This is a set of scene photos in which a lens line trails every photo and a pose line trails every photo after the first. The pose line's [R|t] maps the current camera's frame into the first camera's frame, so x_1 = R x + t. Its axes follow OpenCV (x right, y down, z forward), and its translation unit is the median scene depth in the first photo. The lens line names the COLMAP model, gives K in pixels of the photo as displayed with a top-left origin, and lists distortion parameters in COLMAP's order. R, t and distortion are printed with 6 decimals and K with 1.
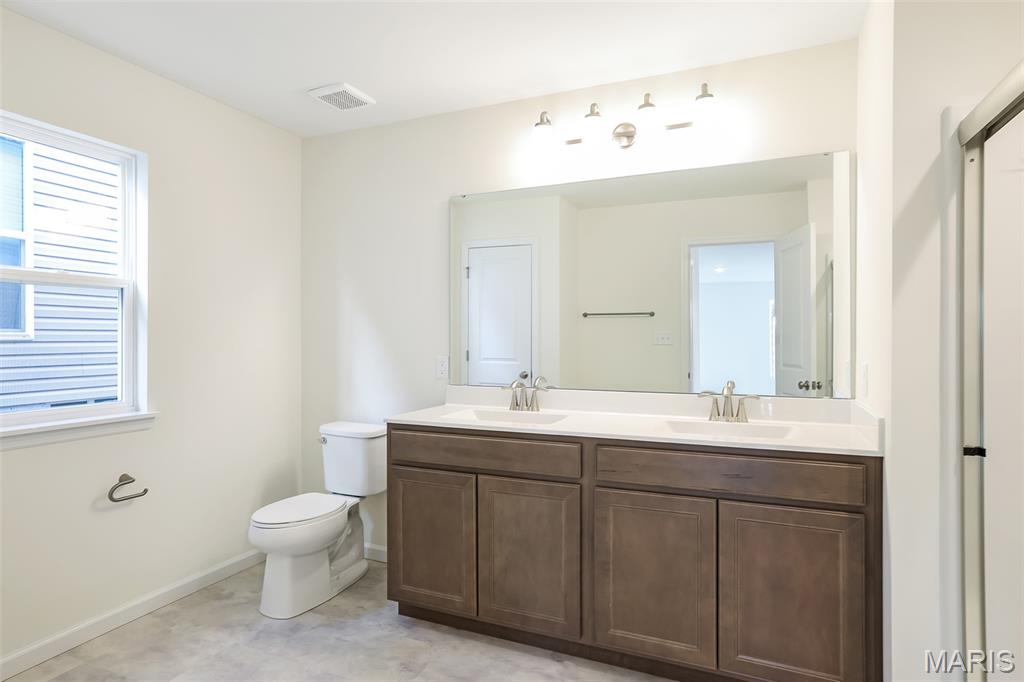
lens RADIAL K [[557.6, 0, 512.0], [0, 557.6, 341.0], [0, 0, 1]] dist [0.000160, 0.000009]
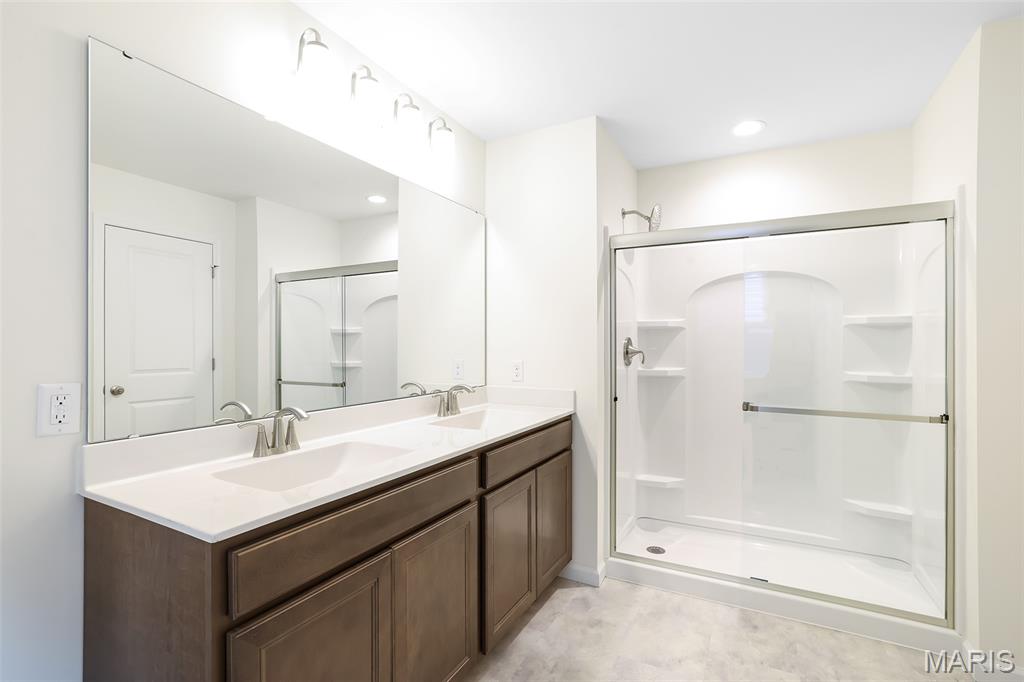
lens RADIAL K [[472.9, 0, 512.5], [0, 472.9, 344.2], [0, 0, 1]] dist [-0.000587, -0.000051]
pose [[0.076615, 0.002139, 0.997058, -0.605526], [0.002813, 0.999993, -0.002361, -0.001888], [-0.997057, 0.002986, 0.076608, 0.798736]]
